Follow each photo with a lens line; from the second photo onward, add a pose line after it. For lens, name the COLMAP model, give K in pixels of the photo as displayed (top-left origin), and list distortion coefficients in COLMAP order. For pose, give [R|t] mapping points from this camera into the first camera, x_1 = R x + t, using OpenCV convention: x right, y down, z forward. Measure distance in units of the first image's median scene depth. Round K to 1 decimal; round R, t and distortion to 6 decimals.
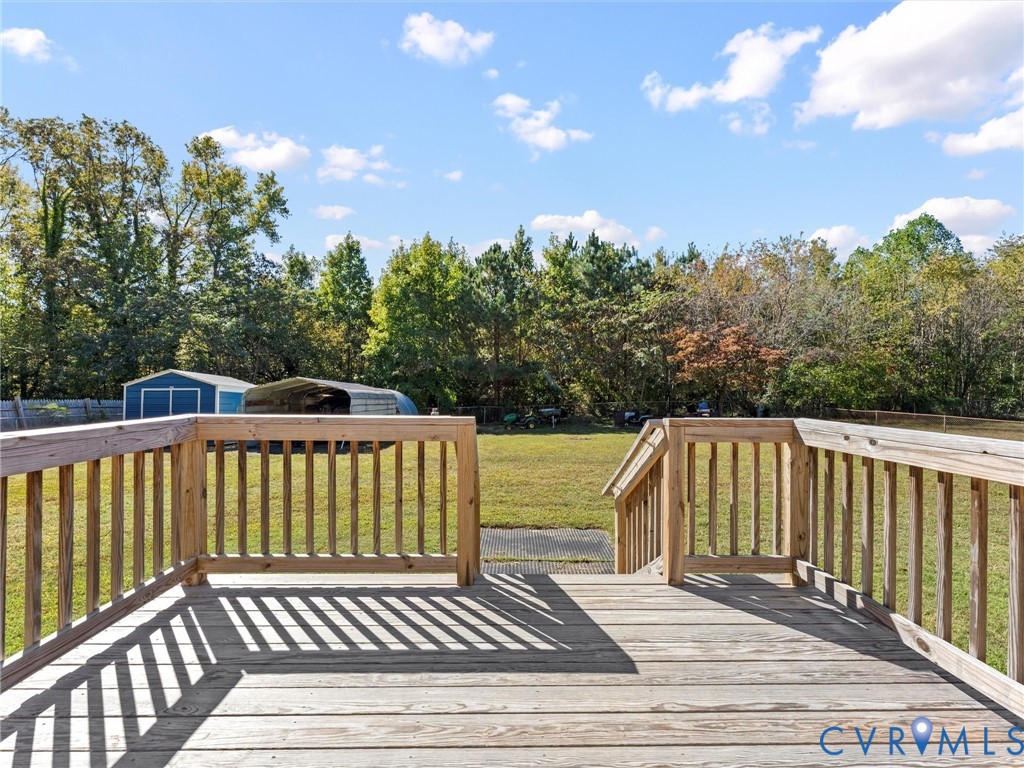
lens RADIAL K [[454.9, 0, 512.0], [0, 454.9, 384.0], [0, 0, 1]] dist [0.001308, -0.000015]
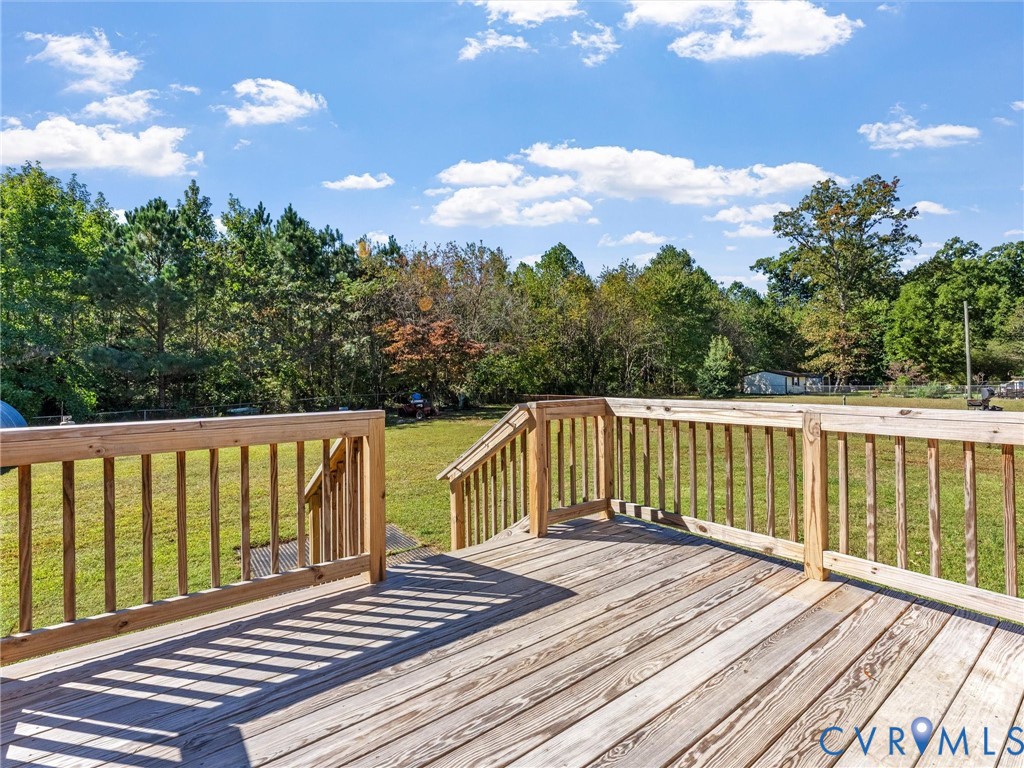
lens RADIAL K [[472.6, 0, 512.0], [0, 472.6, 373.2], [0, 0, 1]] dist [-0.002028, -0.000720]
pose [[0.815926, -0.013150, 0.578006, -0.434870], [0.017338, 0.999848, -0.001728, -0.000236], [-0.577896, 0.011431, 0.816030, -0.002912]]
